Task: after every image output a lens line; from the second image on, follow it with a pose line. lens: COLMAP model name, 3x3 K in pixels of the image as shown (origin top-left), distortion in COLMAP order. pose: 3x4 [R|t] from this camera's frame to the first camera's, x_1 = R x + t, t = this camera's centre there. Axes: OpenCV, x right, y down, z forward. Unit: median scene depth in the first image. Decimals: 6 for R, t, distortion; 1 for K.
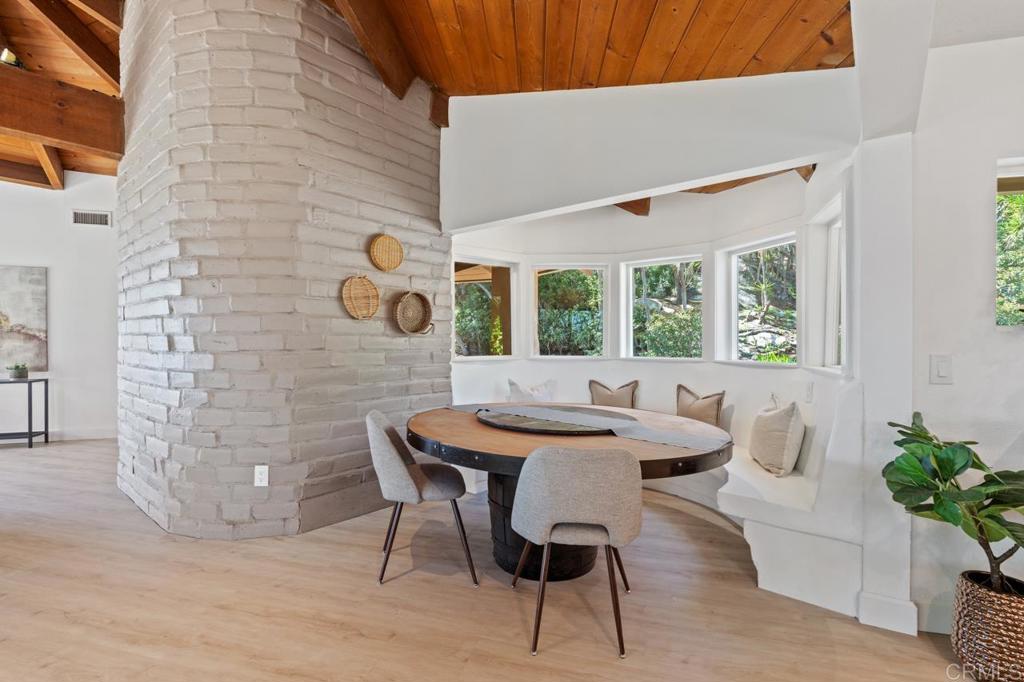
lens RADIAL K [[450.2, 0, 514.3], [0, 450.2, 341.2], [0, 0, 1]] dist [-0.003886, -0.000473]
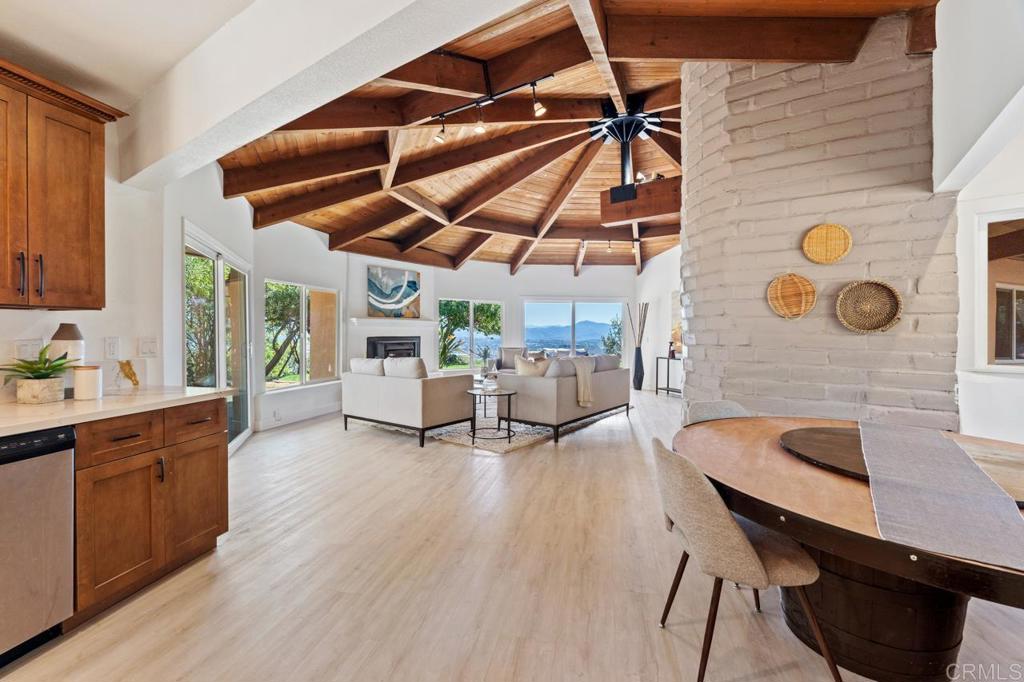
lens RADIAL K [[450.2, 0, 517.7], [0, 450.2, 336.4], [0, 0, 1]] dist [-0.003886, -0.000473]
pose [[0.076134, 0.009485, -0.997052, 0.609660], [-0.009085, 0.999920, 0.008818, -0.009090], [0.997056, 0.008387, 0.076214, 0.314812]]
